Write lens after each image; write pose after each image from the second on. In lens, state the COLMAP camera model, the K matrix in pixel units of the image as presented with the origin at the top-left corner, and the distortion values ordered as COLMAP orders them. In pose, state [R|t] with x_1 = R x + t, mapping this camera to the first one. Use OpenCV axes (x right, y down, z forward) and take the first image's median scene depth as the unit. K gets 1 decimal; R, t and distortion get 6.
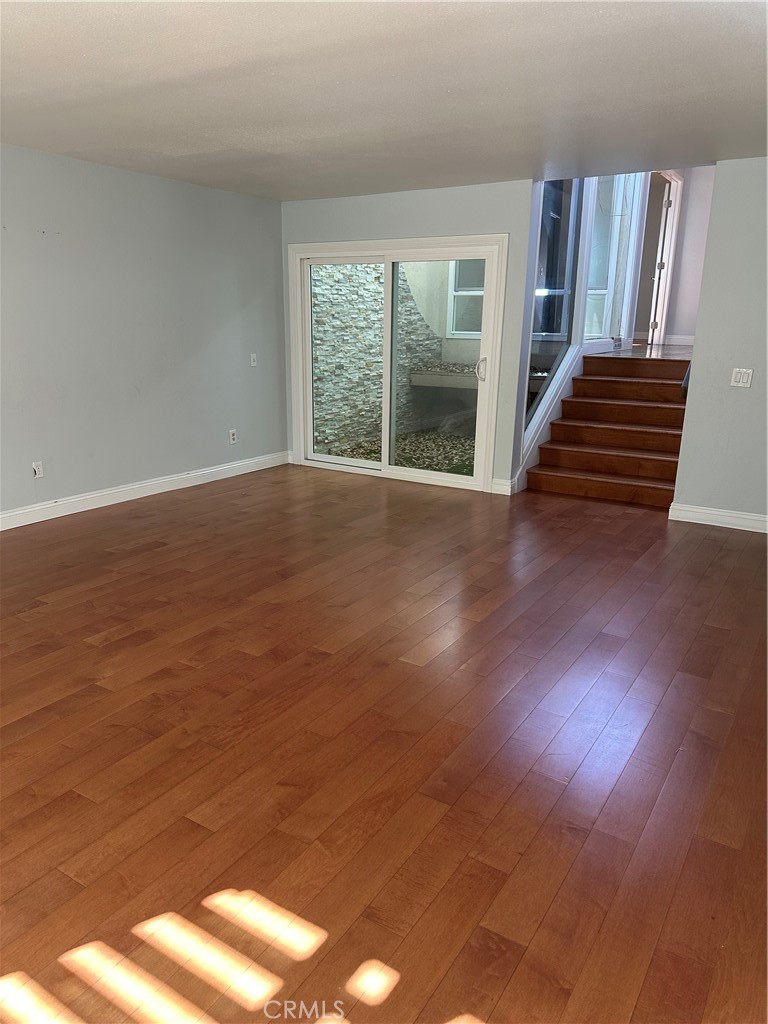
lens RADIAL K [[726.9, 0, 384.0], [0, 726.9, 512.0], [0, 0, 1]] dist [0.031153, -0.044206]
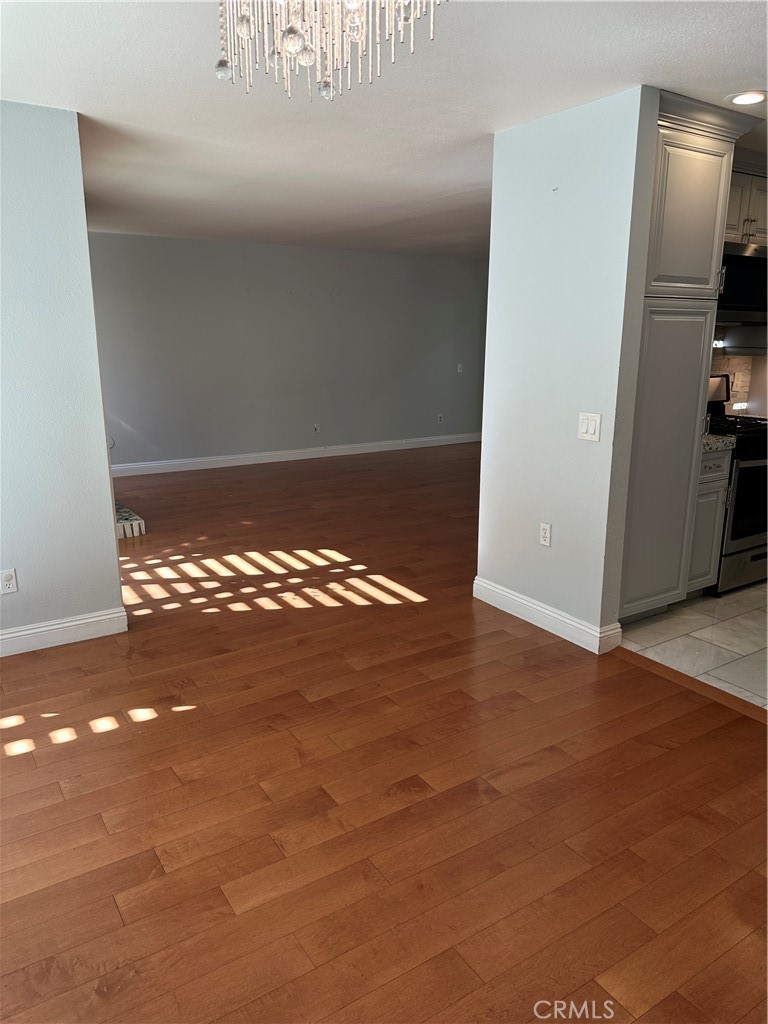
lens RADIAL K [[726.9, 0, 384.0], [0, 726.9, 512.0], [0, 0, 1]] dist [0.031153, -0.044206]
pose [[0.910563, 0.088981, -0.403681, 0.859350], [-0.098031, 0.995182, -0.001762, 0.281826], [0.401579, 0.041177, 0.914898, -1.144583]]
